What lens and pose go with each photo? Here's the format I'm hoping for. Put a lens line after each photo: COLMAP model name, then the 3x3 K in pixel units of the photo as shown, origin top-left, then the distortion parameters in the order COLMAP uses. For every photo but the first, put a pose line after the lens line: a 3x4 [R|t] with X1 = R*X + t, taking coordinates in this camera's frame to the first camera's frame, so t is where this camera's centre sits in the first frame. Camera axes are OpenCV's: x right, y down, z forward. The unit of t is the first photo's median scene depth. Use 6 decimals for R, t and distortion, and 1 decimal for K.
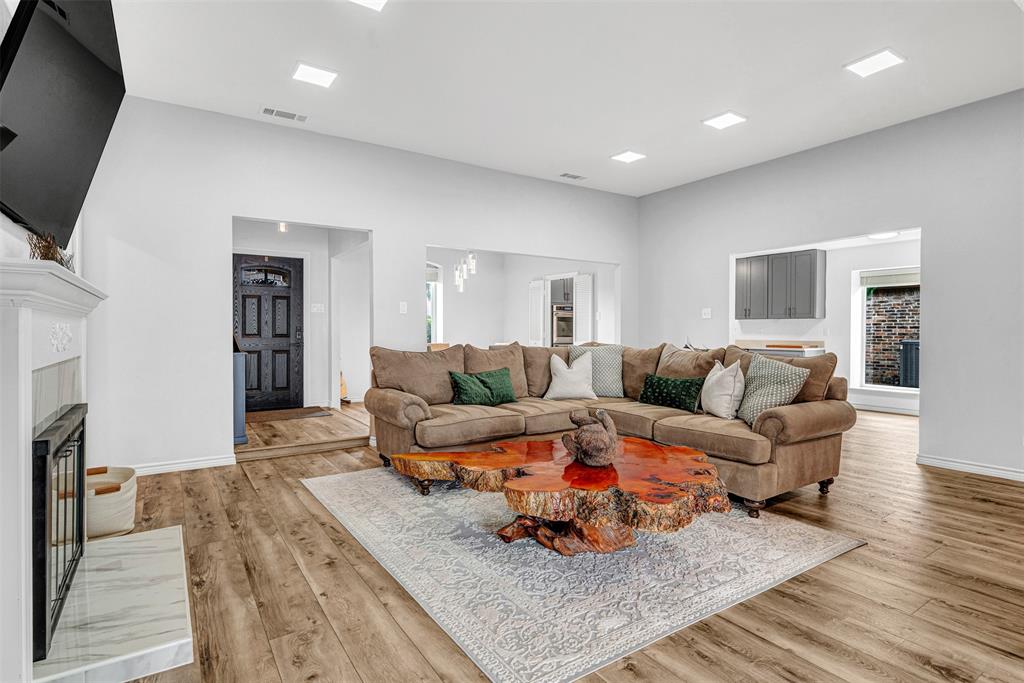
lens RADIAL K [[525.5, 0, 515.7], [0, 525.5, 340.8], [0, 0, 1]] dist [-0.007380, 0.002551]
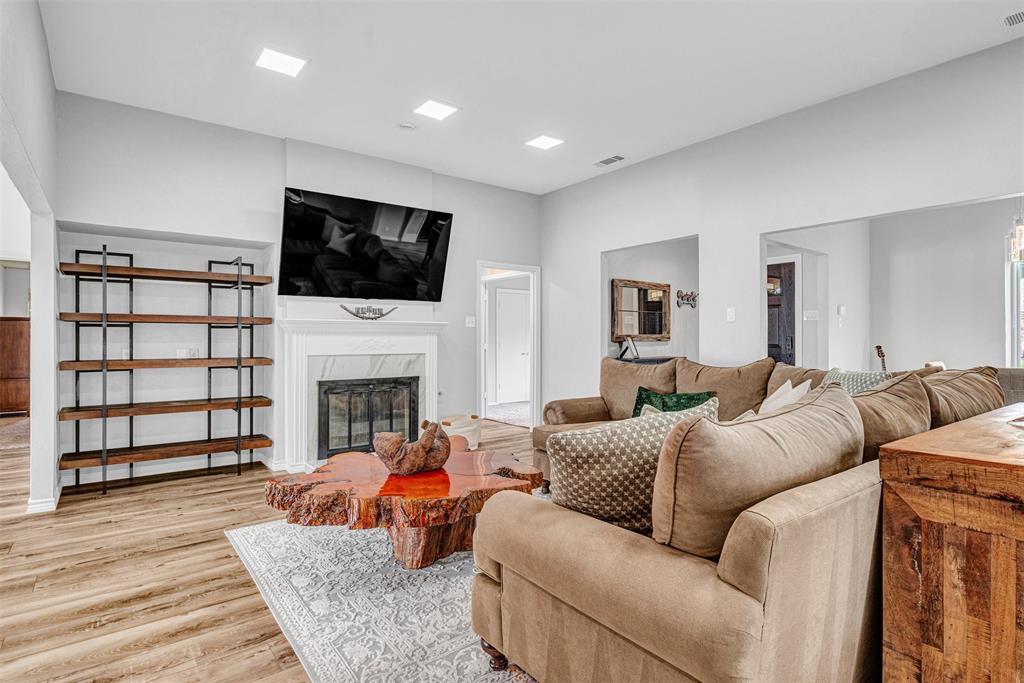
lens RADIAL K [[525.5, 0, 506.9], [0, 525.5, 339.6], [0, 0, 1]] dist [-0.007380, 0.002551]
pose [[0.060801, -0.001043, -0.998149, 0.768461], [-0.018497, 0.999827, -0.002171, -0.016449], [0.997979, 0.018594, 0.060771, 0.721932]]
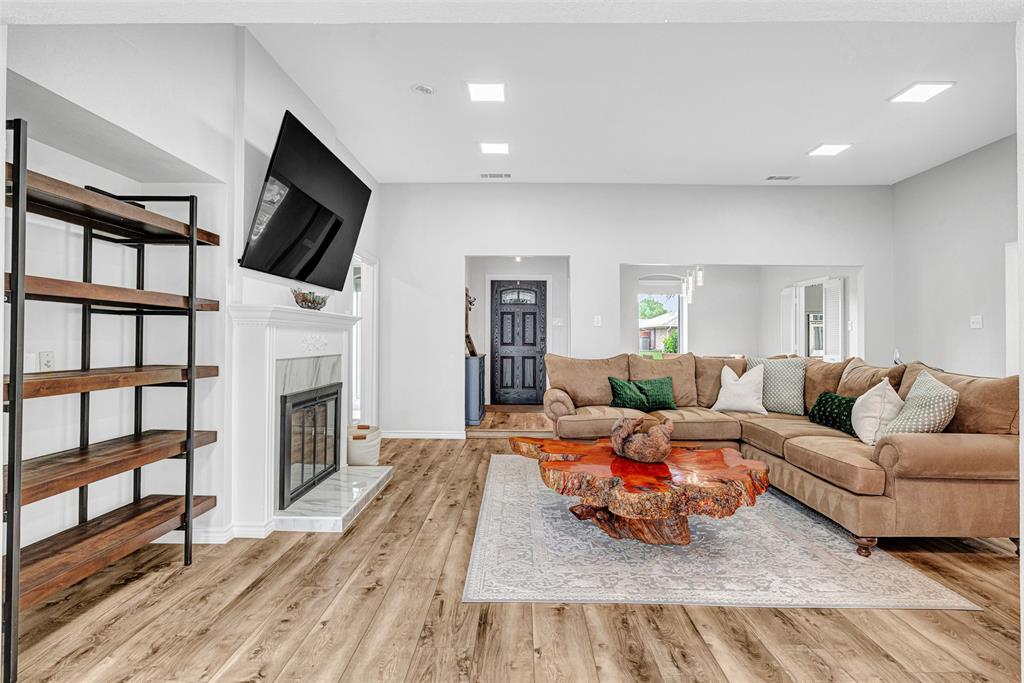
lens RADIAL K [[525.5, 0, 514.8], [0, 525.5, 339.3], [0, 0, 1]] dist [-0.007380, 0.002551]
pose [[0.822470, 0.005046, -0.568786, 0.351628], [-0.018296, 0.999678, -0.017588, 0.000598], [0.568514, 0.024872, 0.822298, -0.046322]]
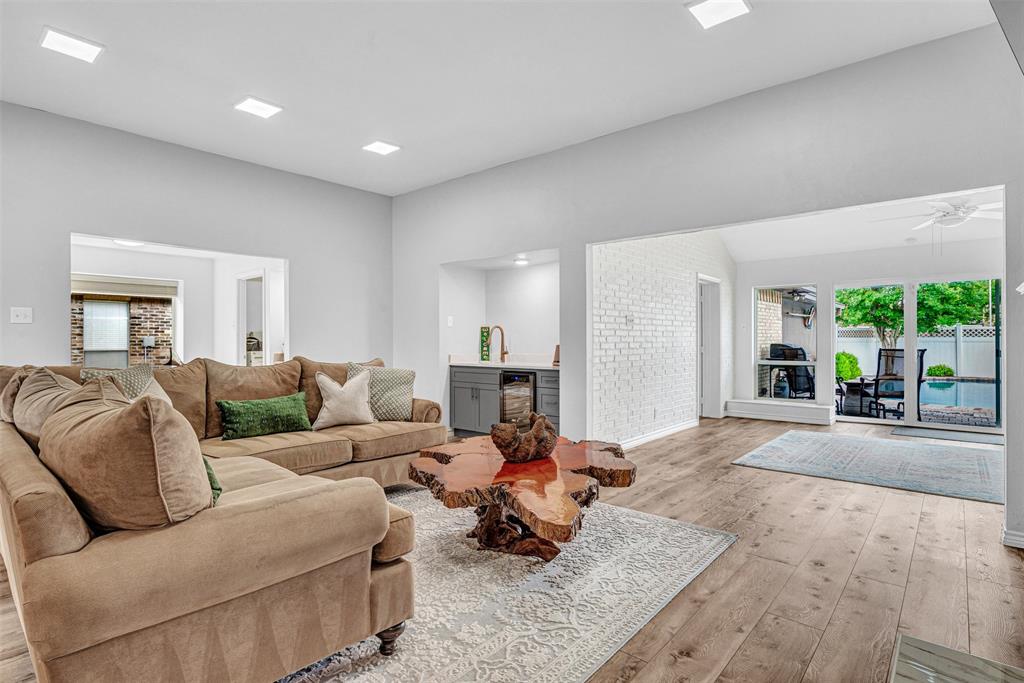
lens RADIAL K [[525.5, 0, 517.0], [0, 525.5, 338.6], [0, 0, 1]] dist [-0.007380, 0.002551]
pose [[-0.277075, 0.003467, 0.960842, -0.600331], [0.025366, 0.999671, 0.003708, -0.016444], [-0.960513, 0.025401, -0.277072, 0.854726]]
